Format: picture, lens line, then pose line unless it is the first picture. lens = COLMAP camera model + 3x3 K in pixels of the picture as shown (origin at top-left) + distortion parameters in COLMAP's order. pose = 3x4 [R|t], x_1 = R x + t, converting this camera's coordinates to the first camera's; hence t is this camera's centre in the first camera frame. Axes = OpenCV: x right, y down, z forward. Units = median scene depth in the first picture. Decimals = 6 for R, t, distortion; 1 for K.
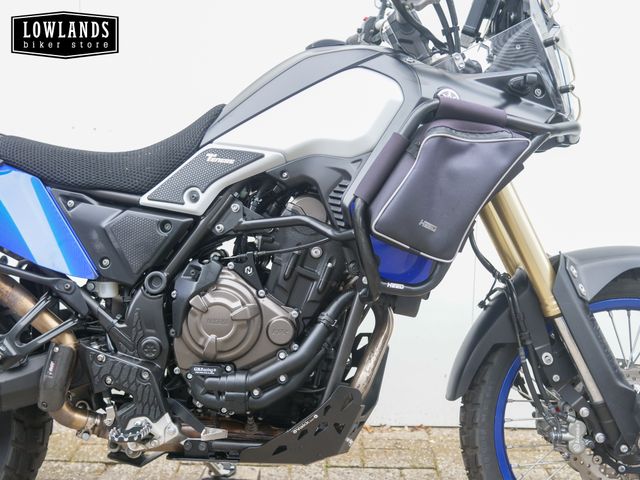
lens RADIAL K [[738.1, 0, 320.7], [0, 738.1, 245.1], [0, 0, 1]] dist [0.005038, 0.000000]
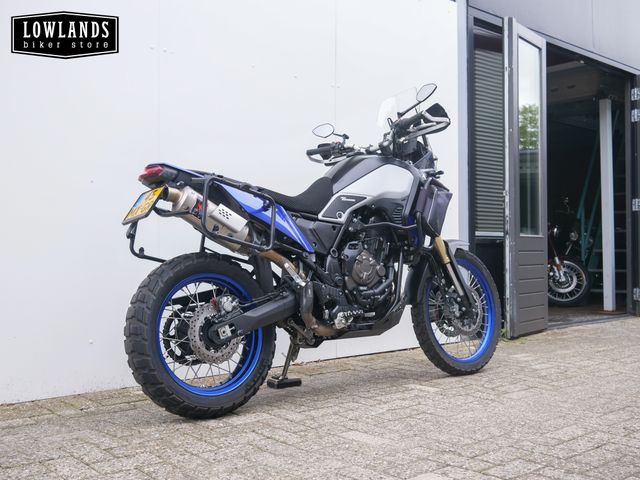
lens RADIAL K [[738.1, 0, 319.0], [0, 738.1, 238.4], [0, 0, 1]] dist [0.005038, 0.000000]
pose [[0.740332, -0.007875, 0.672196, -1.746992], [0.113086, 0.987140, -0.112984, 0.252451], [-0.662662, 0.159661, 0.731702, -0.601172]]
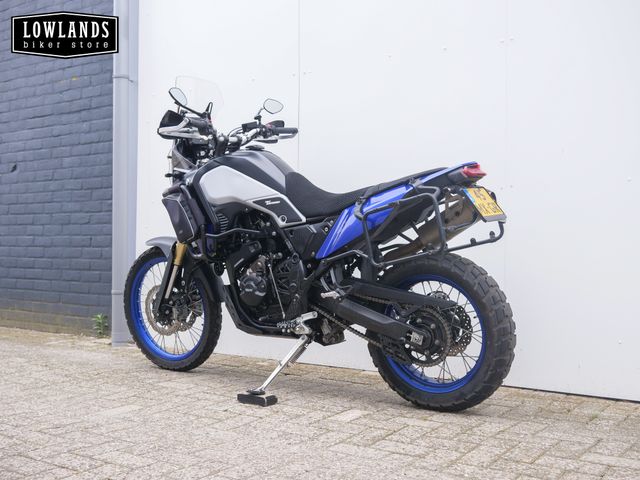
lens RADIAL K [[738.1, 0, 319.2], [0, 738.1, 240.8], [0, 0, 1]] dist [0.005038, 0.000000]
pose [[0.816240, -0.019675, -0.577377, 1.206507], [-0.080022, 0.985935, -0.146724, 0.337791], [0.572143, 0.165965, 0.803186, -0.689439]]
